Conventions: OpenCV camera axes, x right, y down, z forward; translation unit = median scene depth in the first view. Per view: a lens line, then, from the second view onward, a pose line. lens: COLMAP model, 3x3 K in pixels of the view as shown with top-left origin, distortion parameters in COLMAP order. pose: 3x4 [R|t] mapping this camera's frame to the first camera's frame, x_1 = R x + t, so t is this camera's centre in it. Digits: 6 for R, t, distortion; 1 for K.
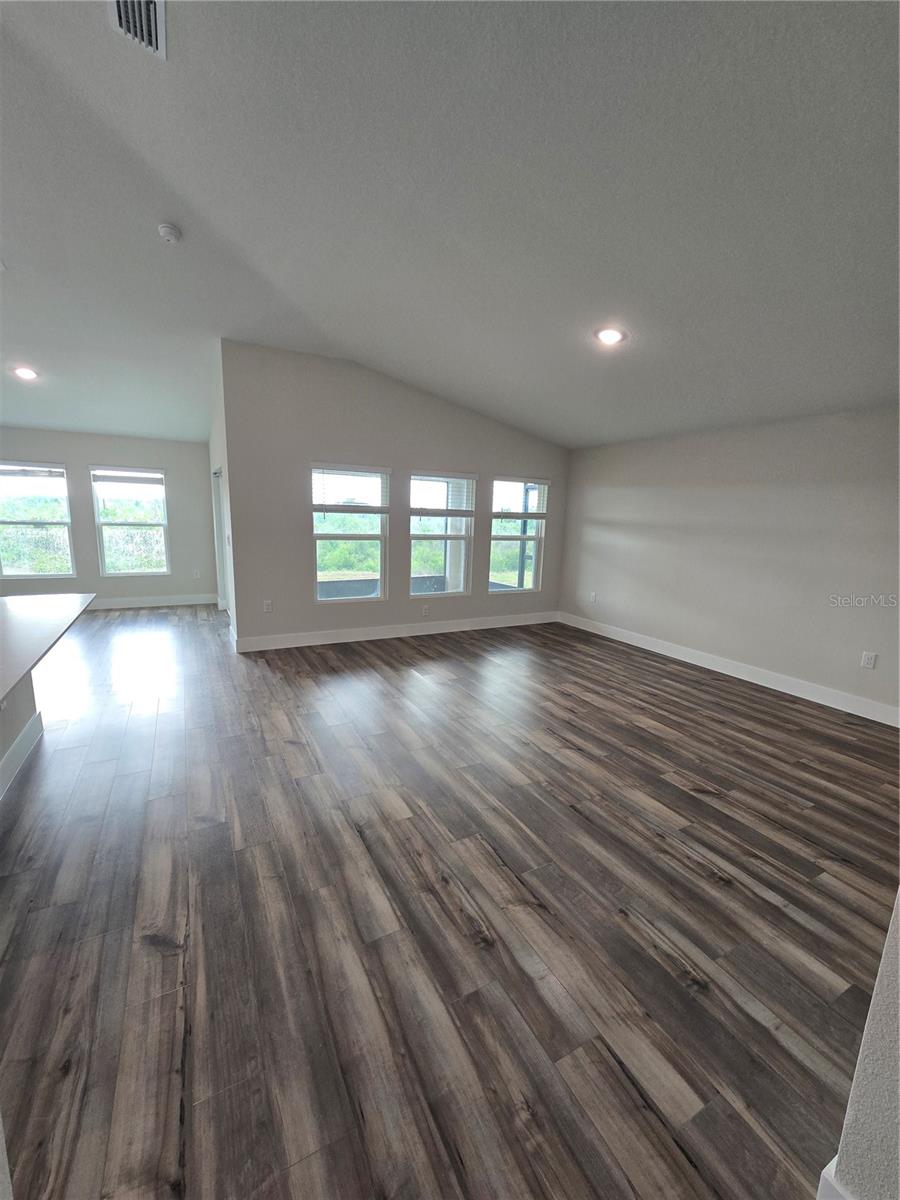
lens RADIAL K [[490.7, 0, 446.5], [0, 490.7, 607.2], [0, 0, 1]] dist [-0.001018, -0.000420]
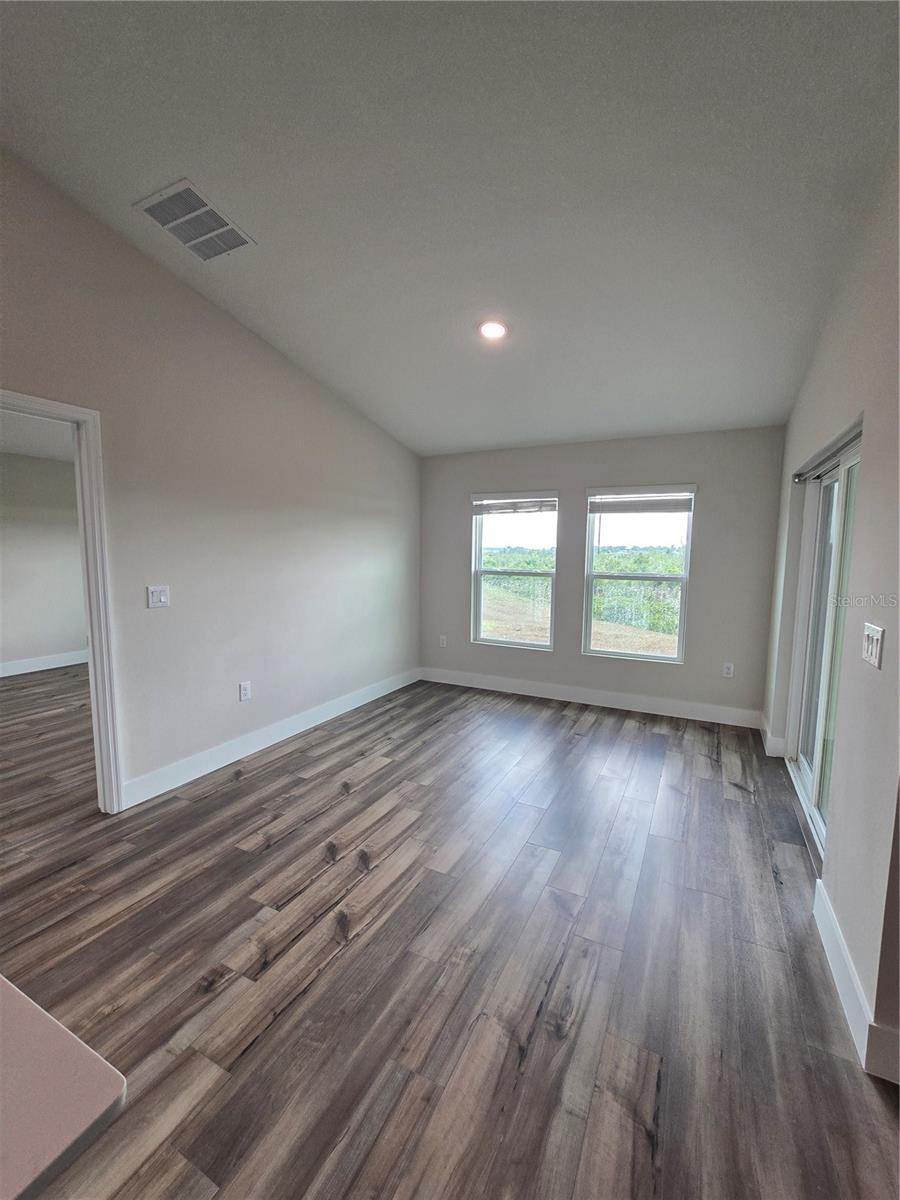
lens RADIAL K [[482.3, 0, 465.6], [0, 482.3, 597.7], [0, 0, 1]] dist [0.000219, 0.000067]
pose [[0.582695, 0.060205, -0.810458, -0.271728], [-0.148630, 0.988327, -0.033442, -0.092087], [0.798984, 0.139944, 0.584841, 0.482223]]
